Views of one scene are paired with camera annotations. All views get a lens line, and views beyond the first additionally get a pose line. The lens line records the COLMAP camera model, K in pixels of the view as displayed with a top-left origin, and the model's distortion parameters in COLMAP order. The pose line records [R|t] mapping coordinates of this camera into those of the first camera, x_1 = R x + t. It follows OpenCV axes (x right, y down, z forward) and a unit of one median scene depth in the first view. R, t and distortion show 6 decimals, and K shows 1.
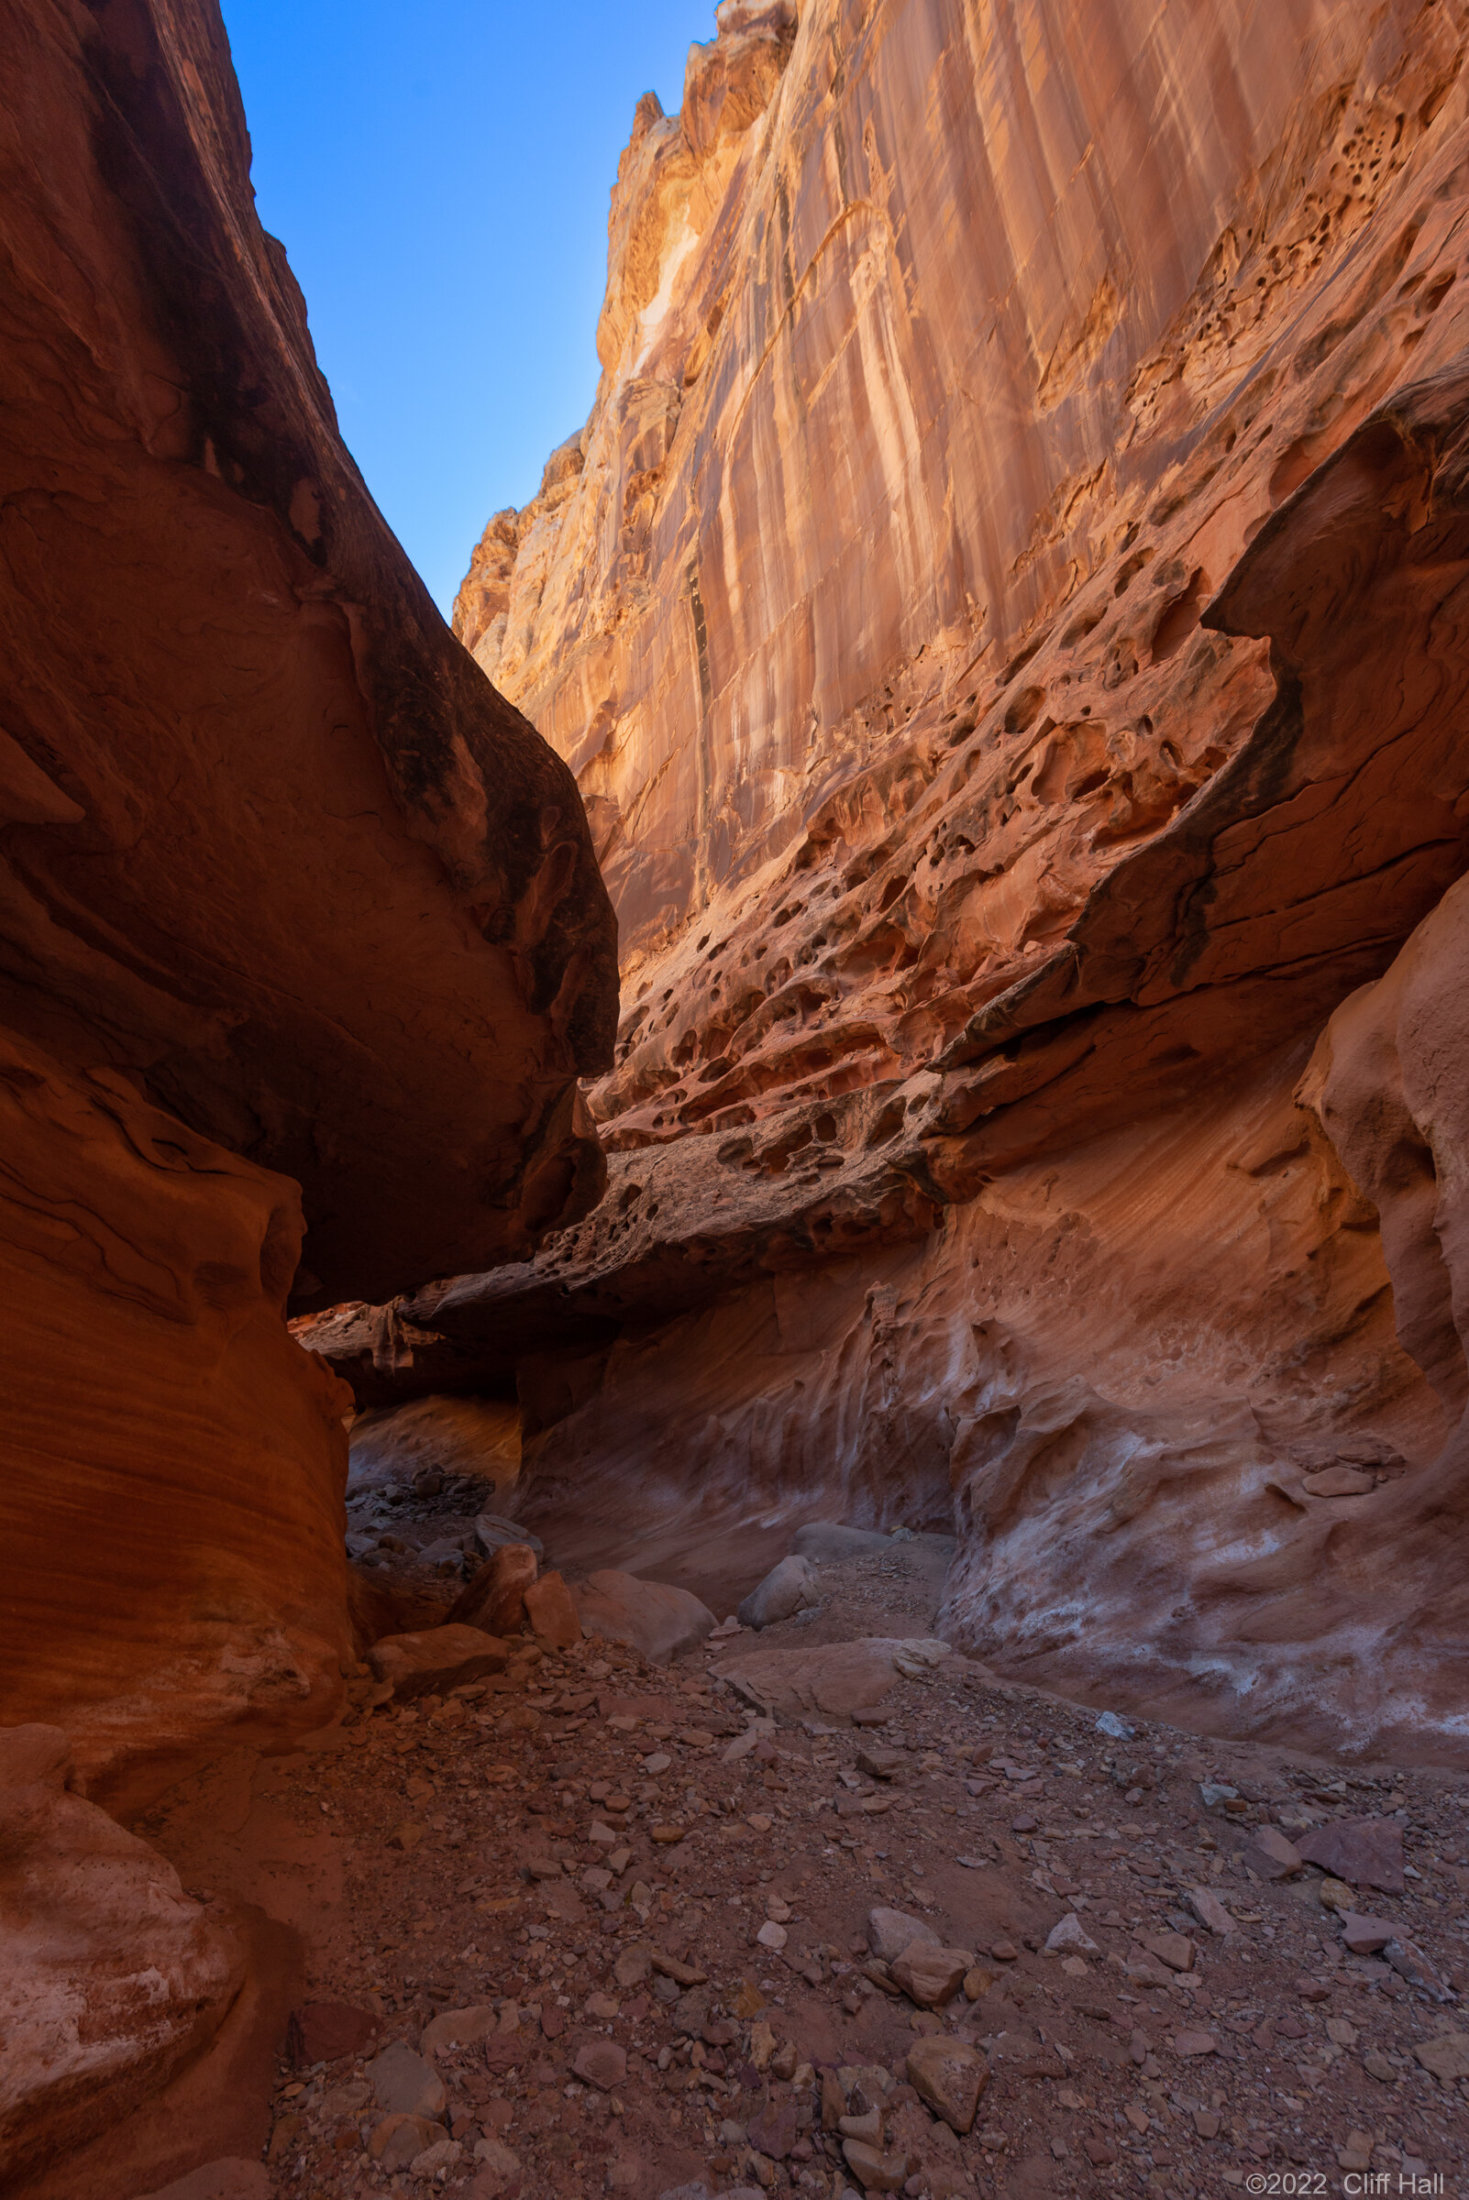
lens RADIAL K [[972.5, 0, 728.3], [0, 972.5, 1115.7], [0, 0, 1]] dist [0.014845, -0.008096]
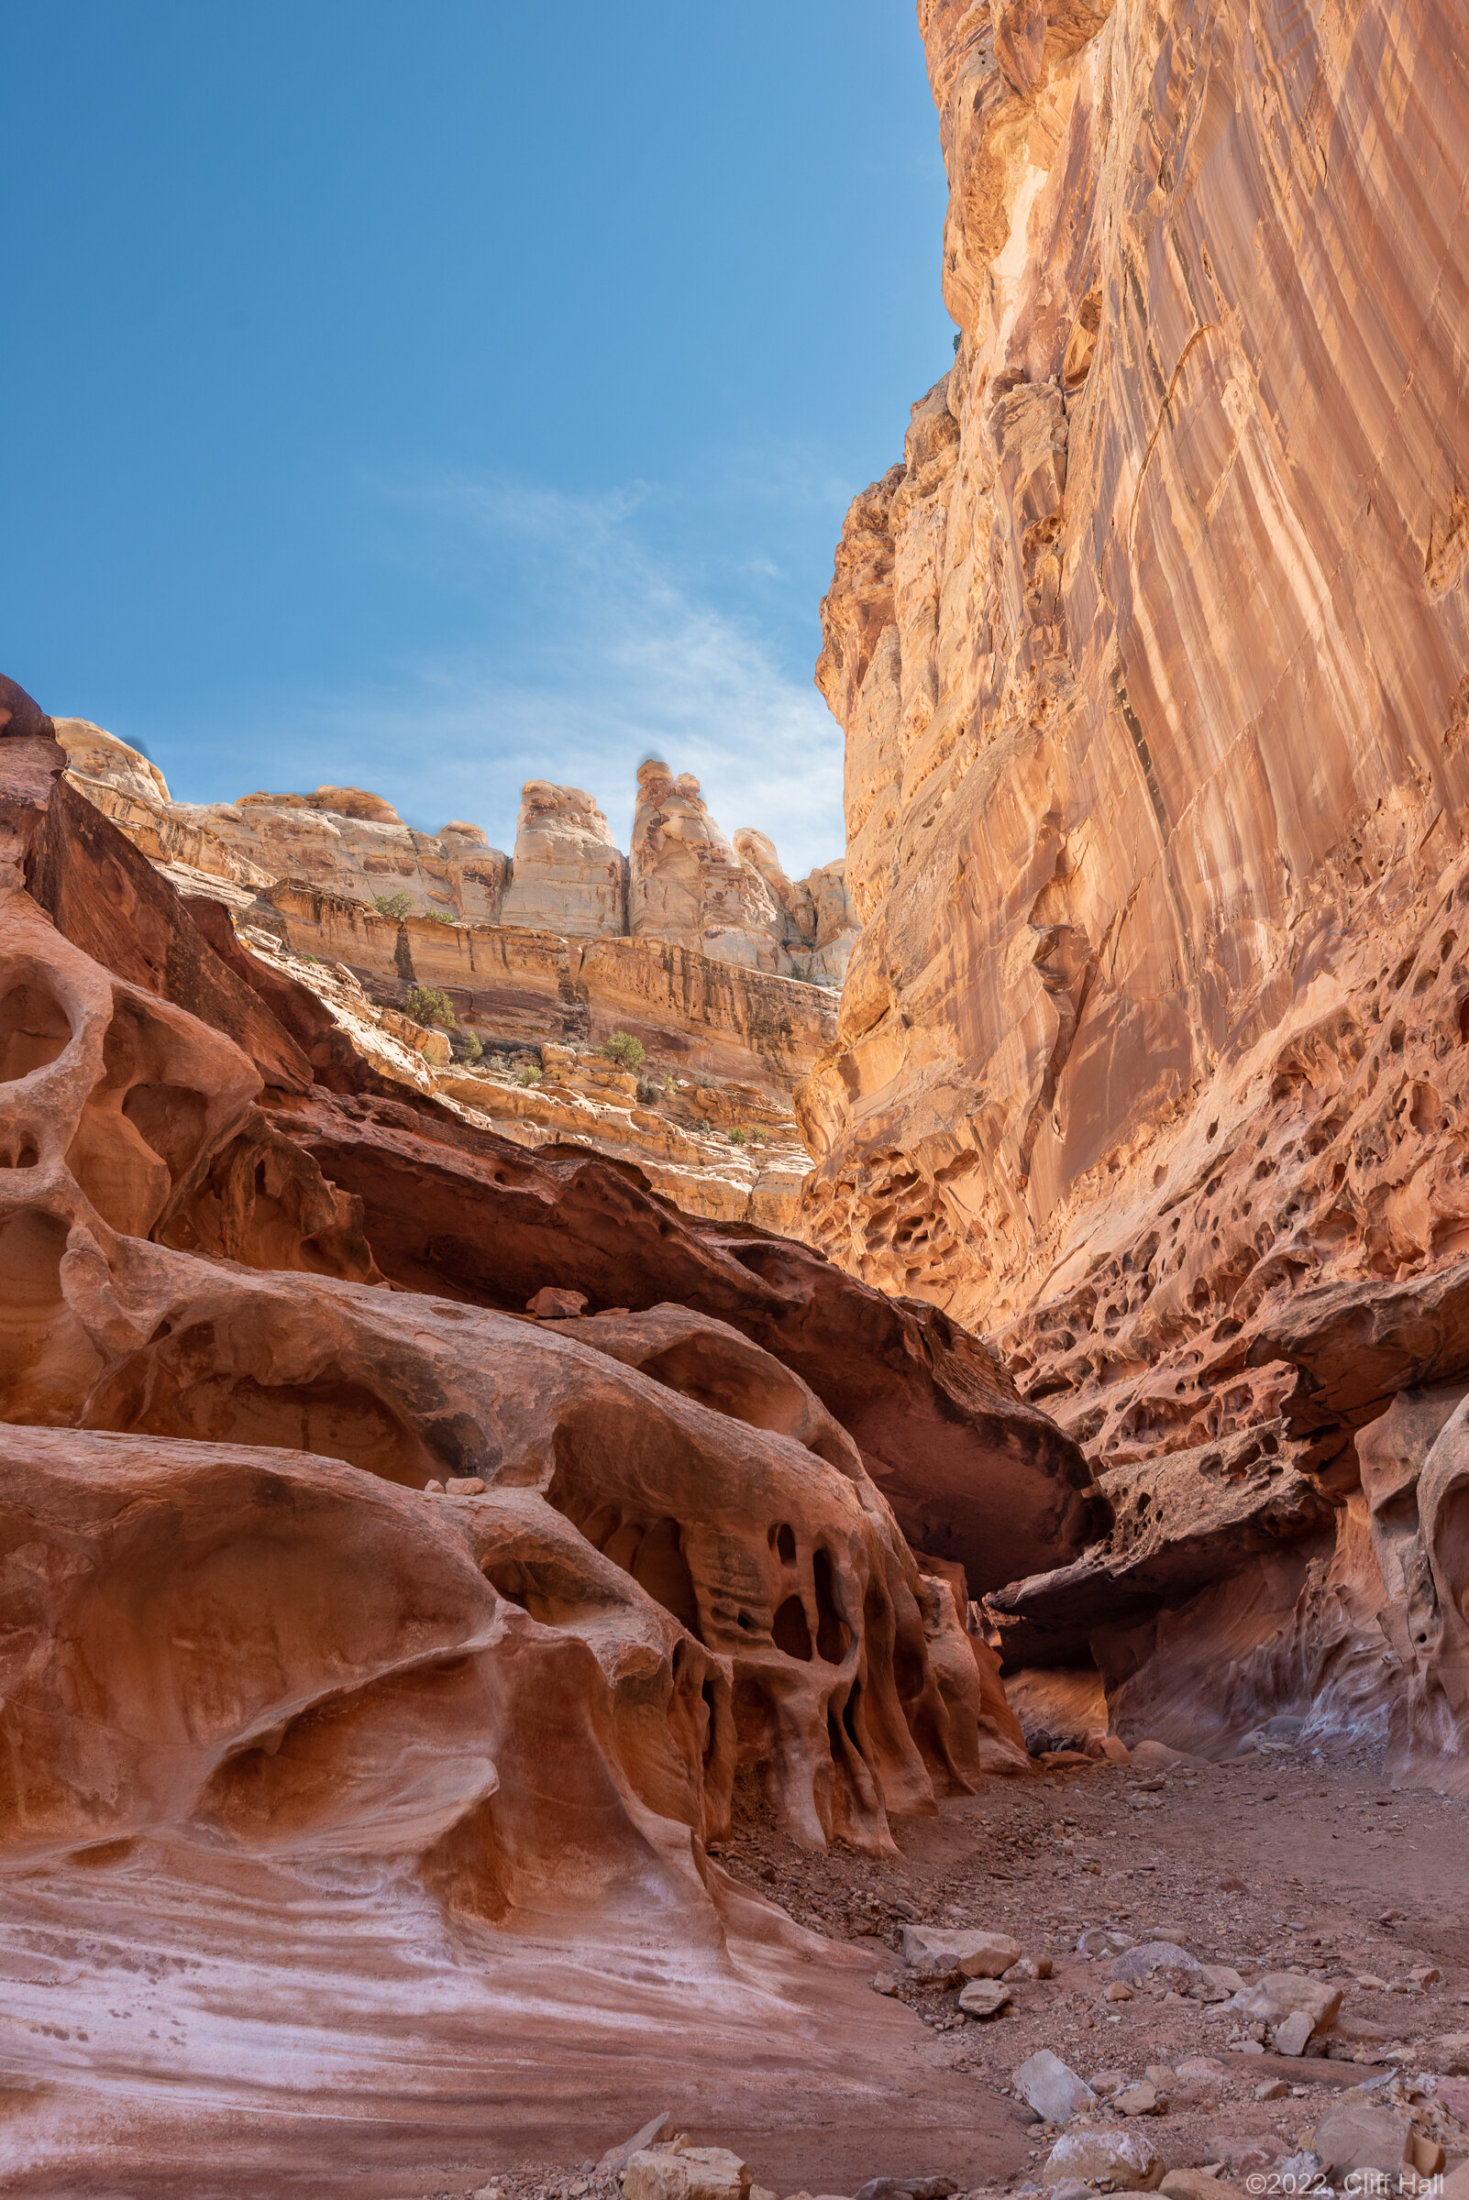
lens RADIAL K [[1771.2, 0, 727.3], [0, 1771.2, 1104.8], [0, 0, 1]] dist [0.042813, -0.052122]
pose [[0.908725, -0.201174, -0.365716, 0.194318], [0.187342, 0.979554, -0.073331, -0.192986], [0.372991, -0.001876, 0.927833, -0.751925]]
